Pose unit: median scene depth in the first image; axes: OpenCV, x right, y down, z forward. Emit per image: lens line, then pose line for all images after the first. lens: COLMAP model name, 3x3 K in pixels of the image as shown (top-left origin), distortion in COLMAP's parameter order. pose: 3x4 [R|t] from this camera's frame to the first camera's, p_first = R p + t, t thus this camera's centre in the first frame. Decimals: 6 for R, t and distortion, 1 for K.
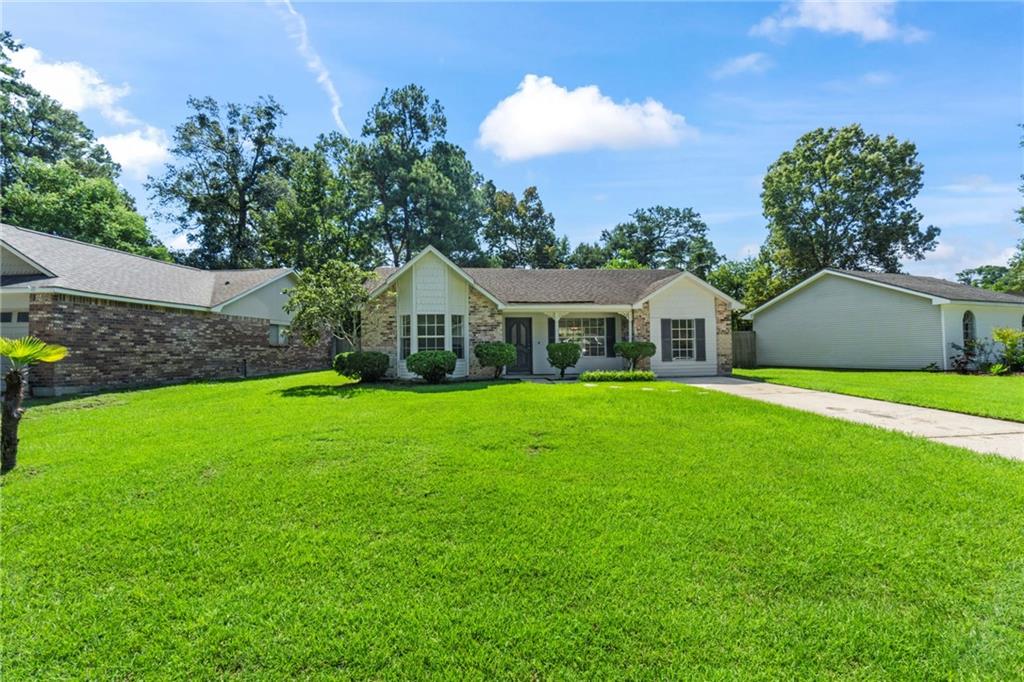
lens RADIAL K [[445.3, 0, 513.2], [0, 445.3, 348.5], [0, 0, 1]] dist [-0.004129, 0.000689]
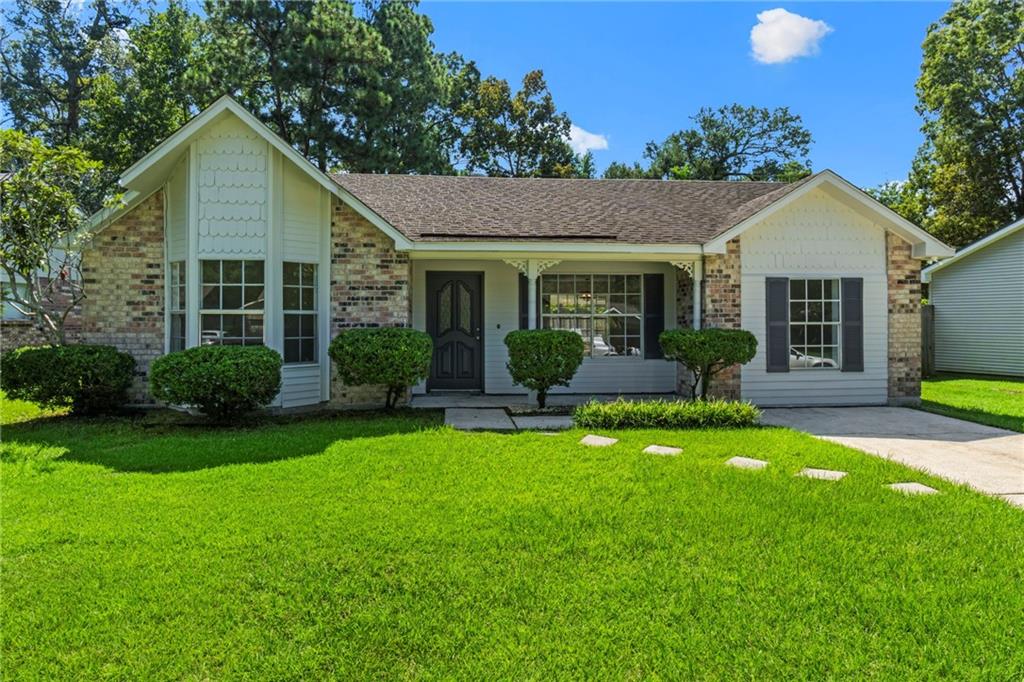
lens RADIAL K [[621.3, 0, 512.5], [0, 621.3, 334.1], [0, 0, 1]] dist [-0.009128, -0.001201]
pose [[0.999826, 0.012538, -0.013787, 0.084306], [-0.012265, 0.999730, 0.019744, -0.018198], [0.014031, -0.019572, 0.999710, 0.364201]]
